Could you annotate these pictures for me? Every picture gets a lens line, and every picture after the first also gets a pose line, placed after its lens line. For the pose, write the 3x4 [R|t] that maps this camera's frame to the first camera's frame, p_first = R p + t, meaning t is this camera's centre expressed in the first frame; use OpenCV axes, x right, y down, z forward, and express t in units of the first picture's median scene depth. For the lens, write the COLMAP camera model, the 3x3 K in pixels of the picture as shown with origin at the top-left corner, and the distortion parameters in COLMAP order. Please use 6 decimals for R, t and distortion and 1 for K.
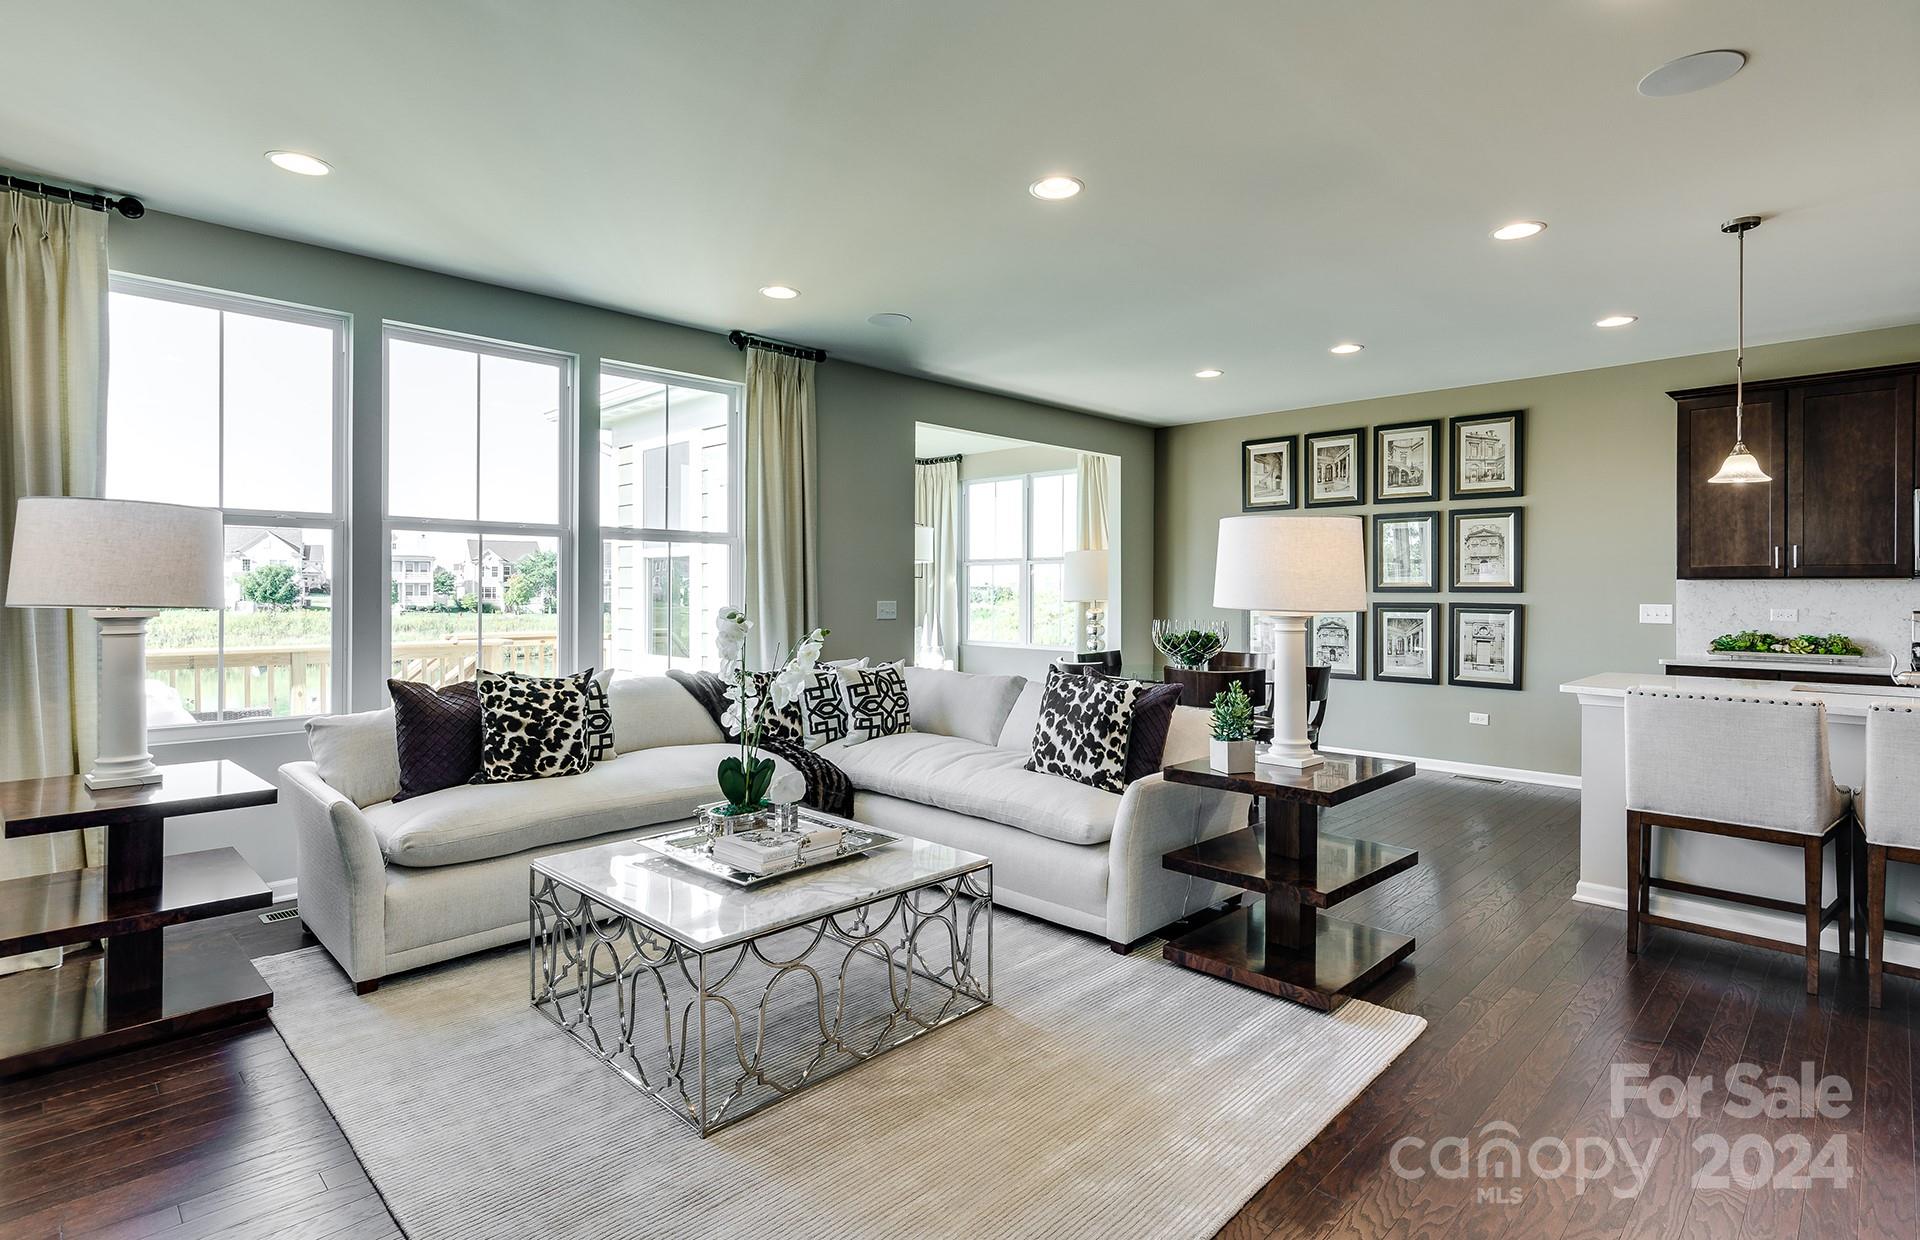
lens RADIAL K [[934.2, 0, 981.2], [0, 934.2, 589.1], [0, 0, 1]] dist [-0.000605, 0.000342]
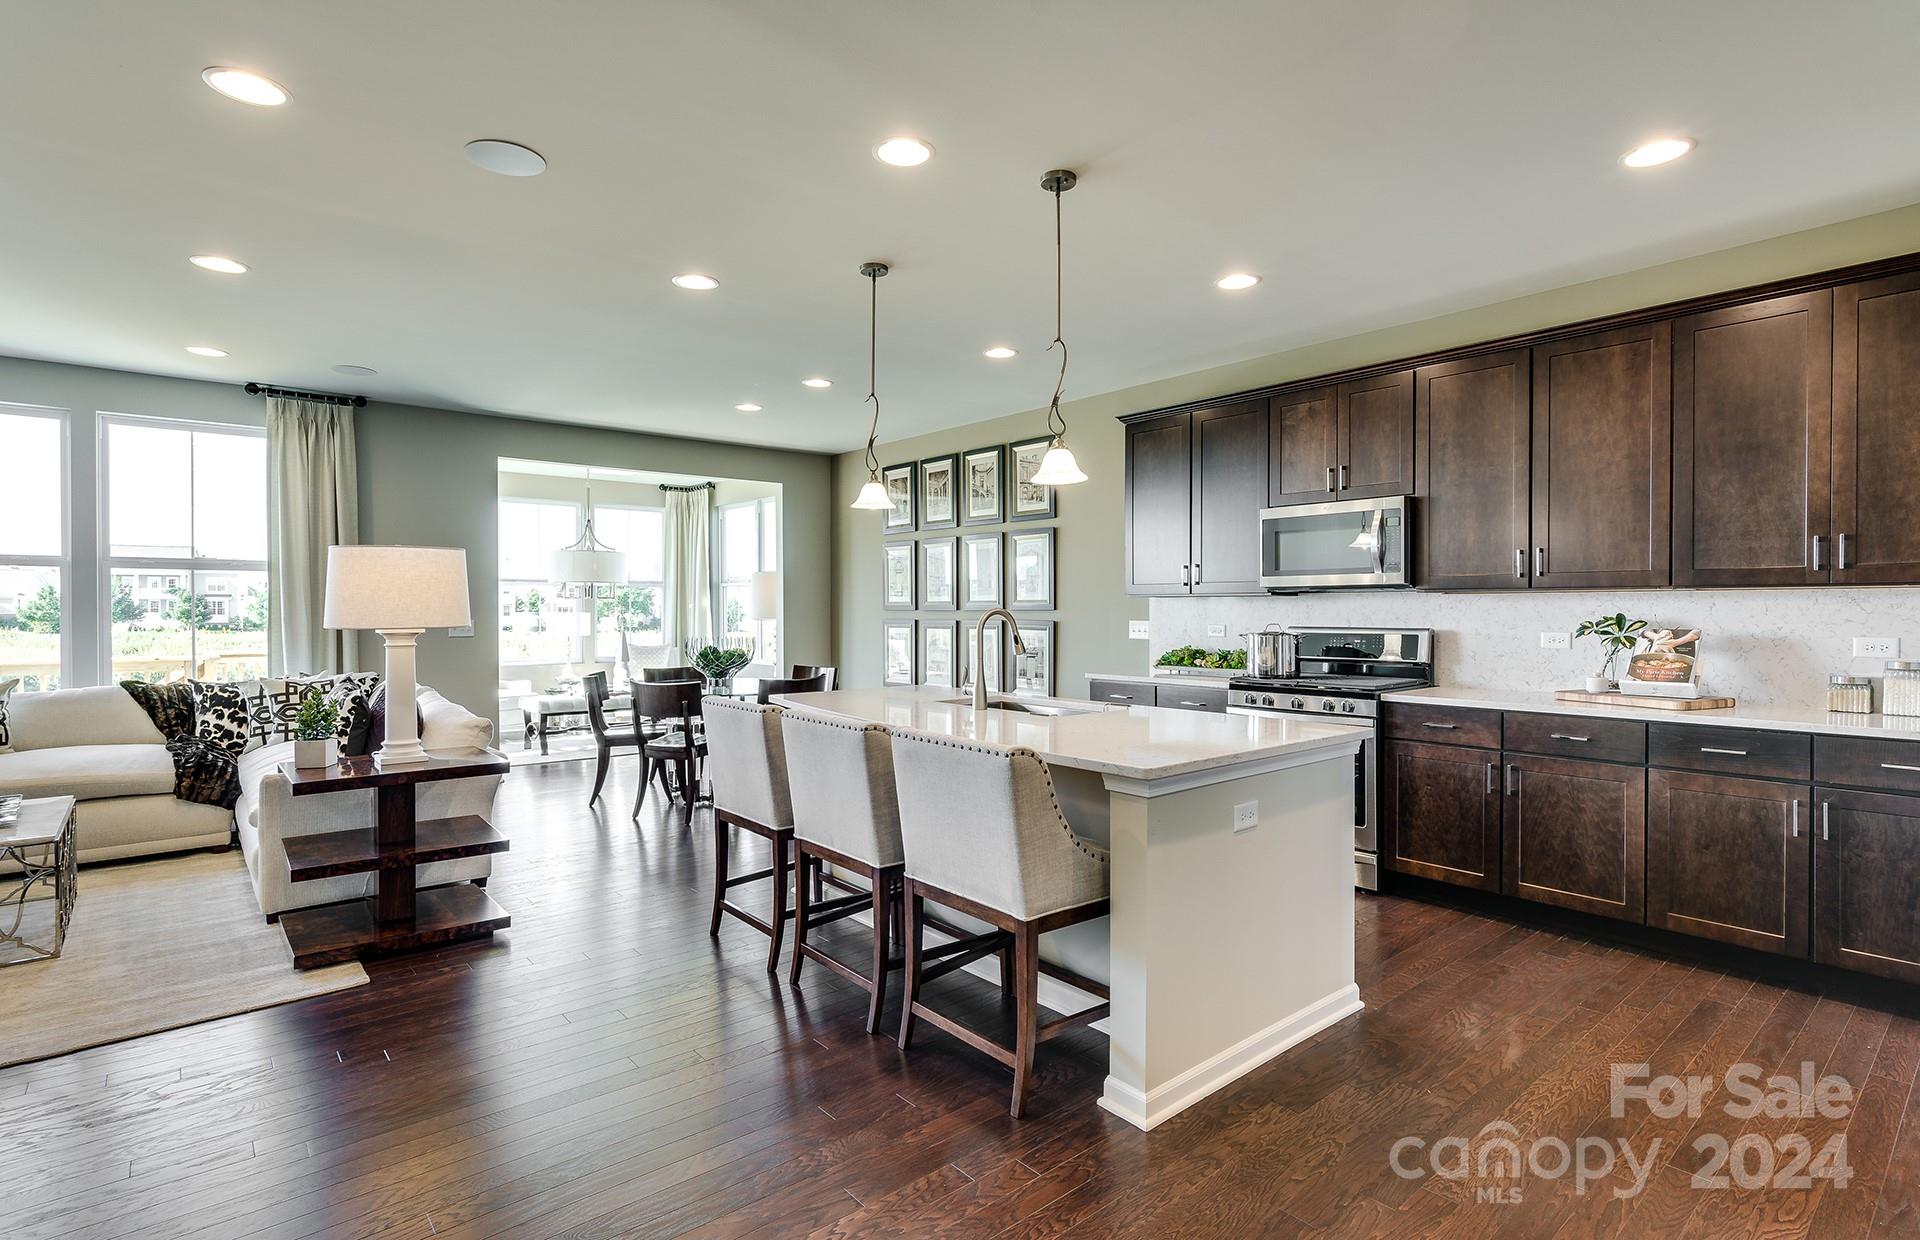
lens RADIAL K [[916.8, 0, 960.0], [0, 916.8, 620.0], [0, 0, 1]] dist [-0.000289, 0.000126]
pose [[0.996299, -0.003641, -0.085882, 0.708116], [0.004864, 0.999890, 0.014032, 0.000189], [0.085821, -0.014397, 0.996207, -0.039409]]
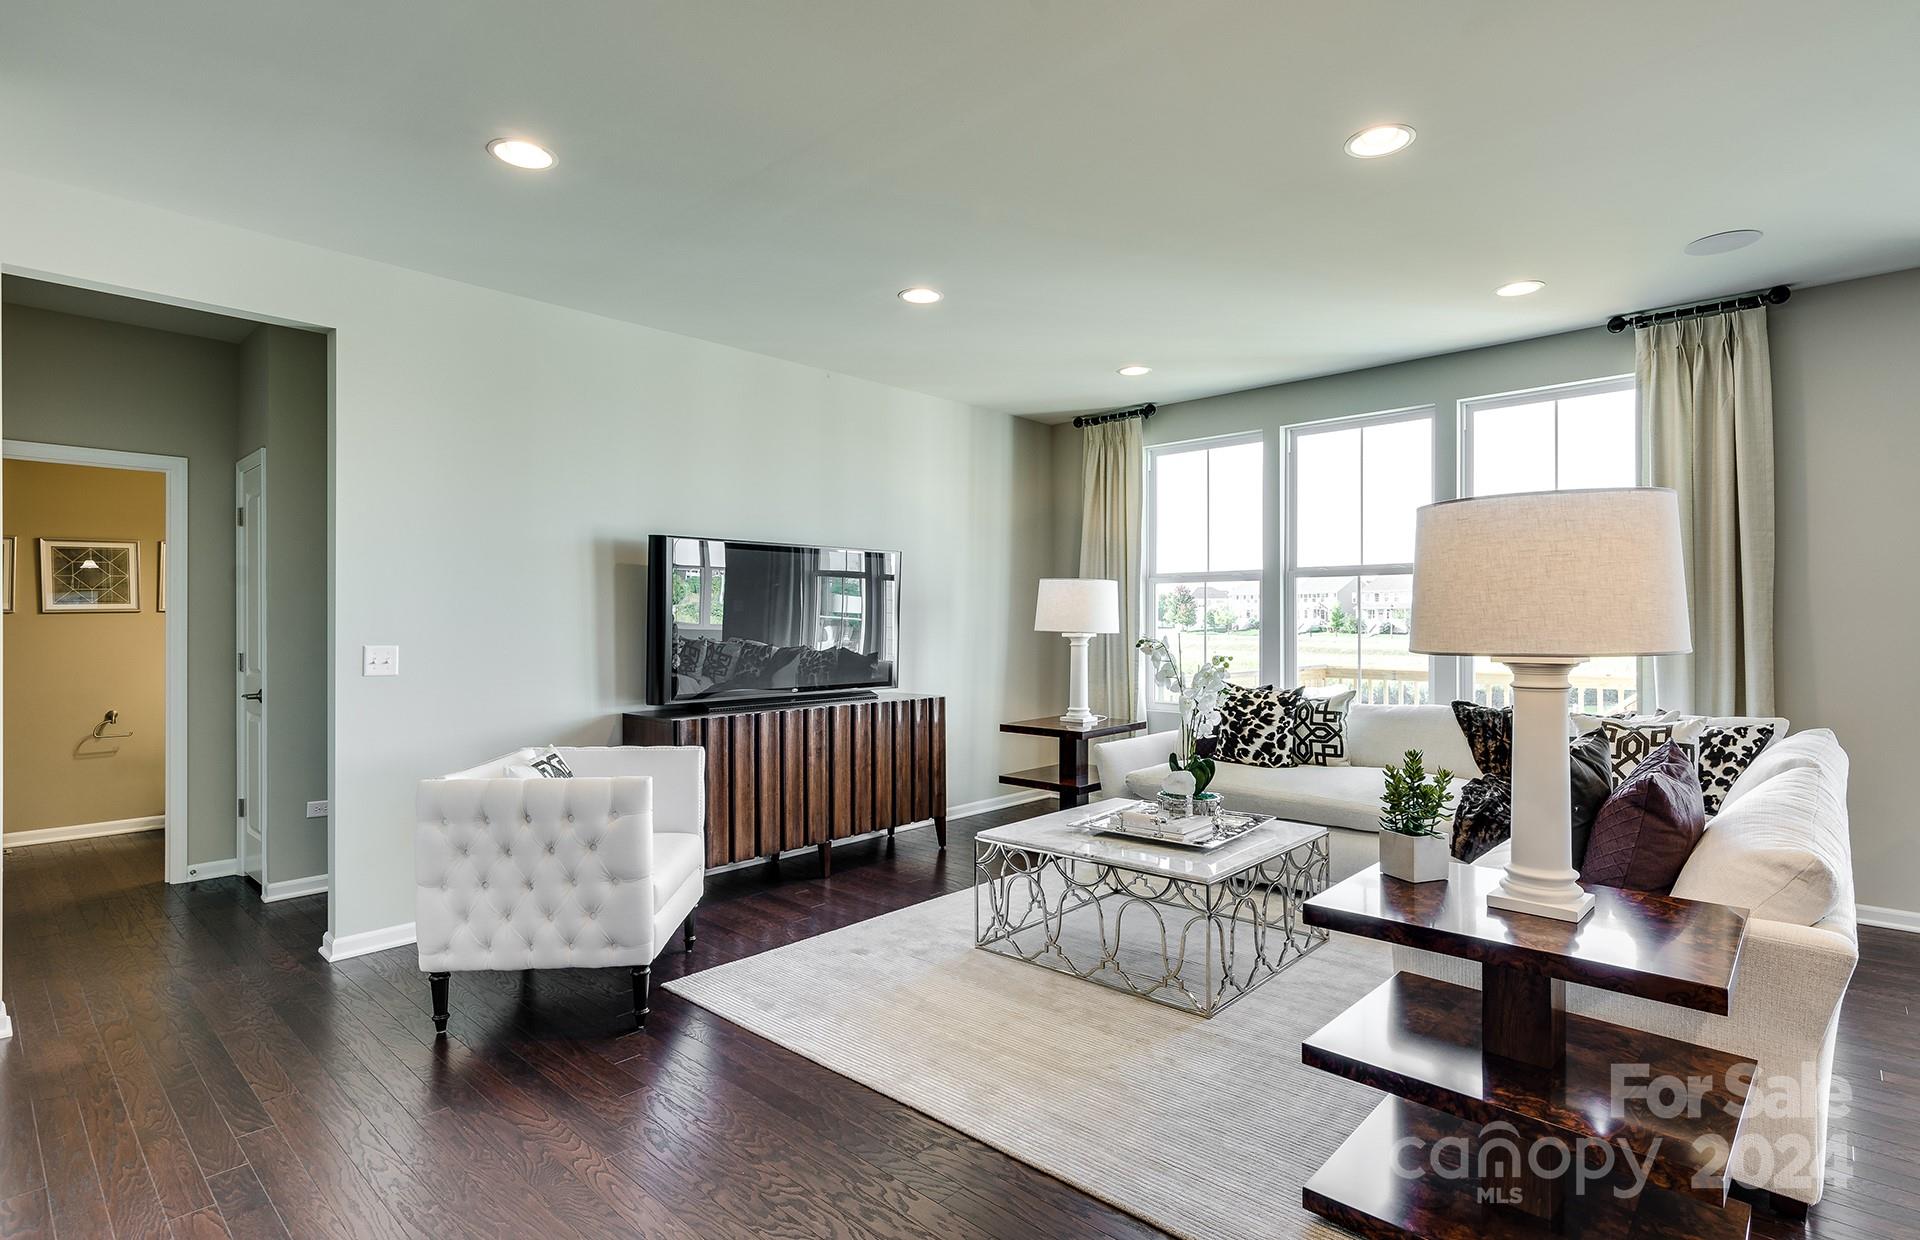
lens RADIAL K [[943.7, 0, 967.3], [0, 943.7, 616.3], [0, 0, 1]] dist [0.000458, 0.000136]
pose [[0.034662, -0.008299, -0.999365, 0.591298], [0.005075, 0.999954, -0.008127, 0.000956], [0.999386, -0.004790, 0.034703, 0.388305]]
